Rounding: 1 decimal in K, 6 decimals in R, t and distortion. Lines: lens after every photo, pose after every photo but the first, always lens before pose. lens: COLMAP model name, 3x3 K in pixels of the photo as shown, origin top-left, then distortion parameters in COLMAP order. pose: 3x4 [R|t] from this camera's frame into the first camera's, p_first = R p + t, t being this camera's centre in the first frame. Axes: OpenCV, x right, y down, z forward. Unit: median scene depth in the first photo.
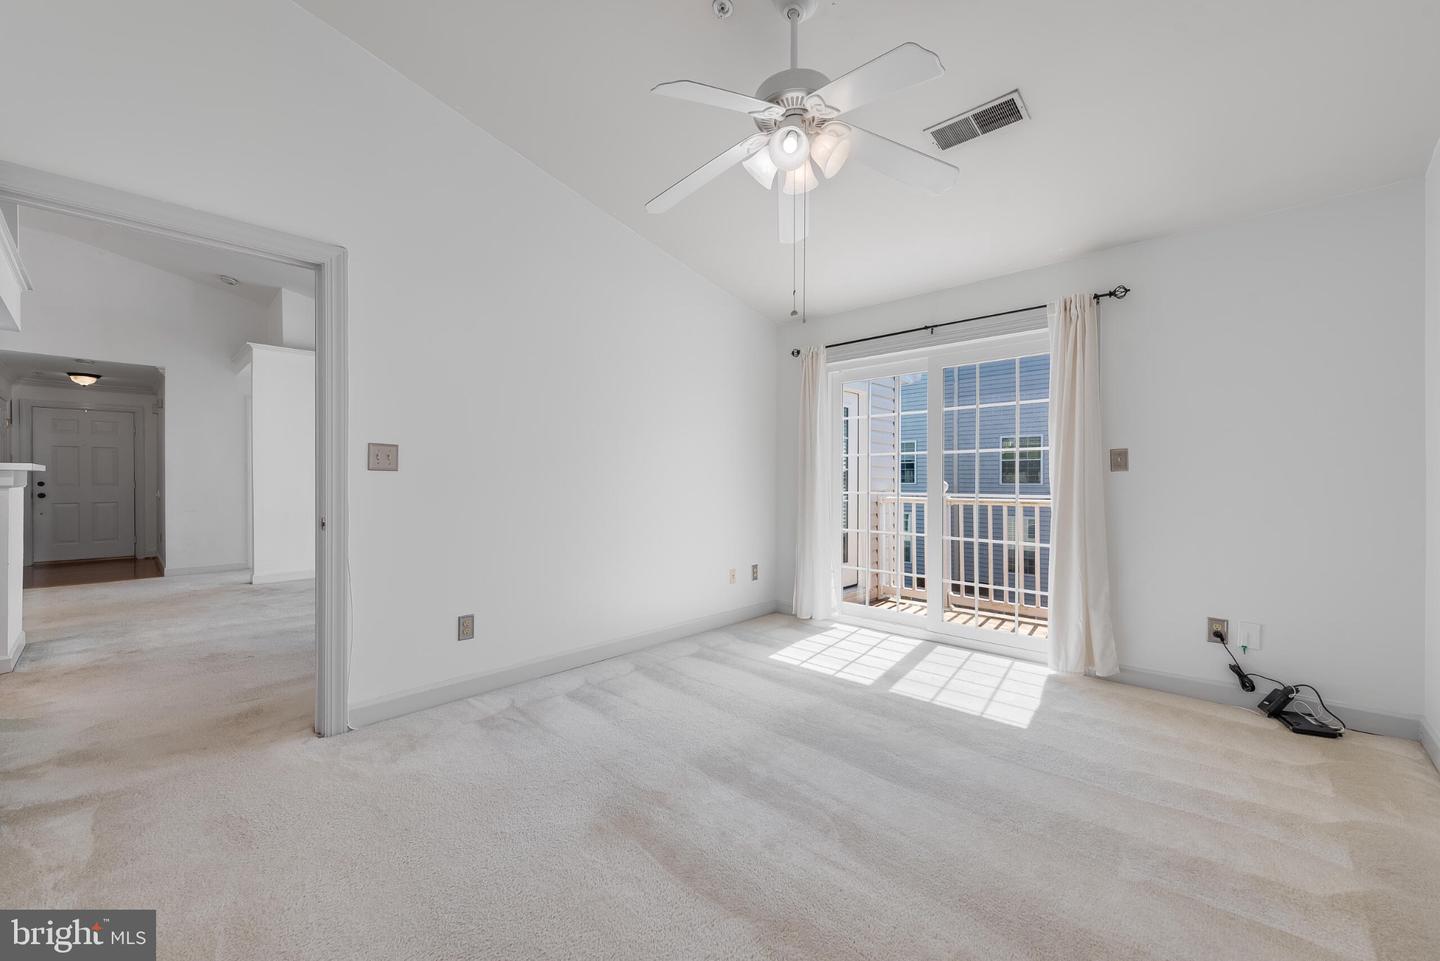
lens RADIAL K [[574.4, 0, 718.0], [0, 574.4, 483.0], [0, 0, 1]] dist [0.003134, 0.000021]
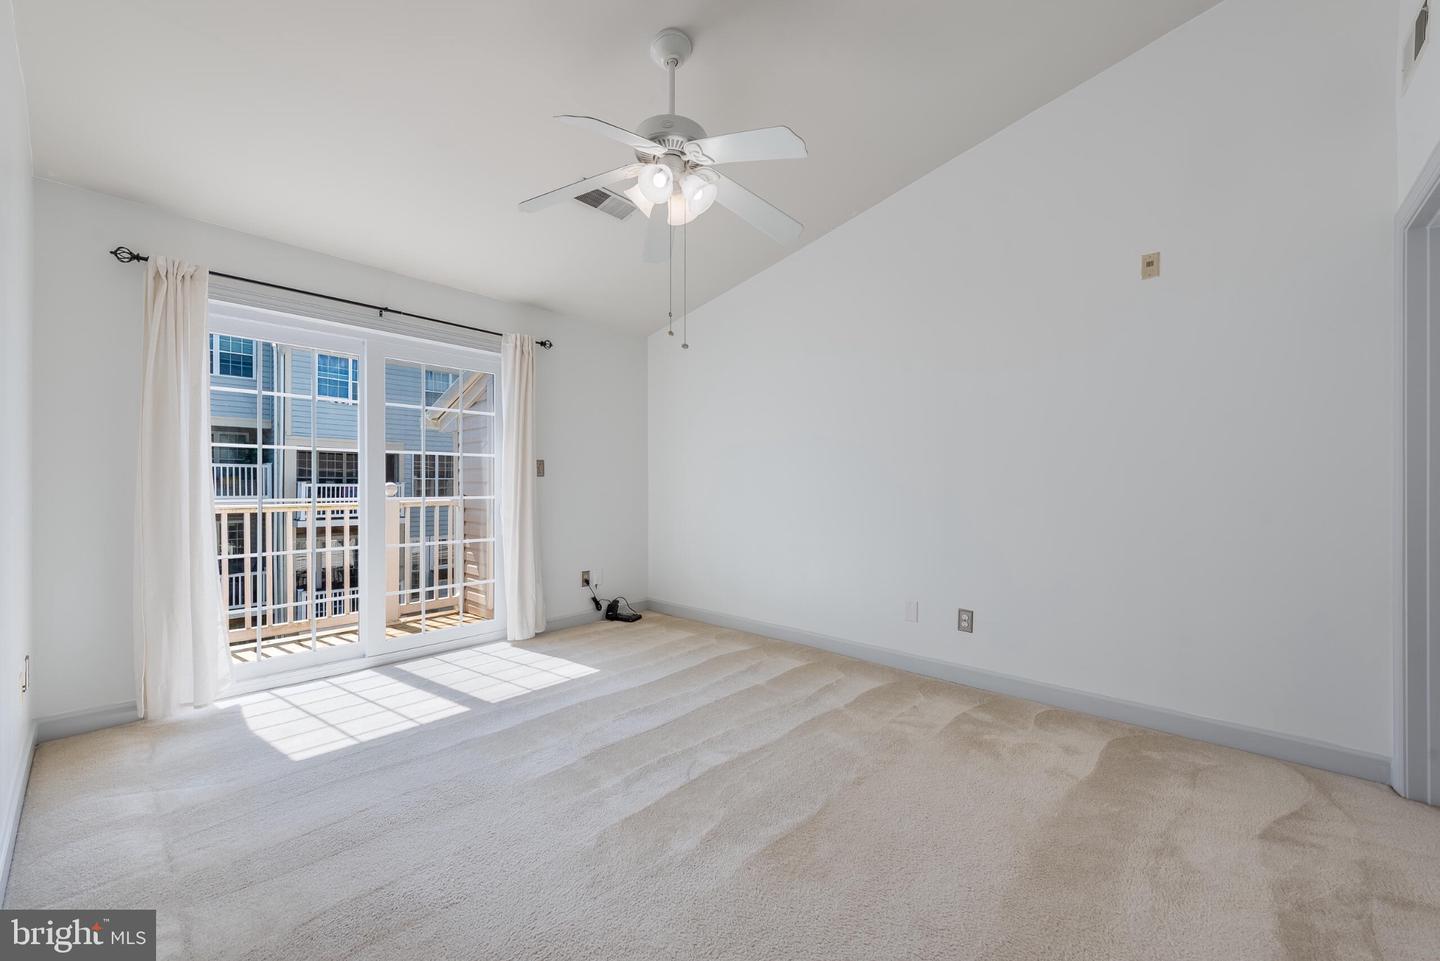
lens RADIAL K [[574.4, 0, 716.4], [0, 574.4, 484.4], [0, 0, 1]] dist [0.003134, 0.000021]
pose [[-0.047220, -0.002689, 0.998881, -0.586020], [-0.000108, 0.999996, 0.002687, -0.005216], [-0.998885, 0.000019, -0.047220, 0.579158]]
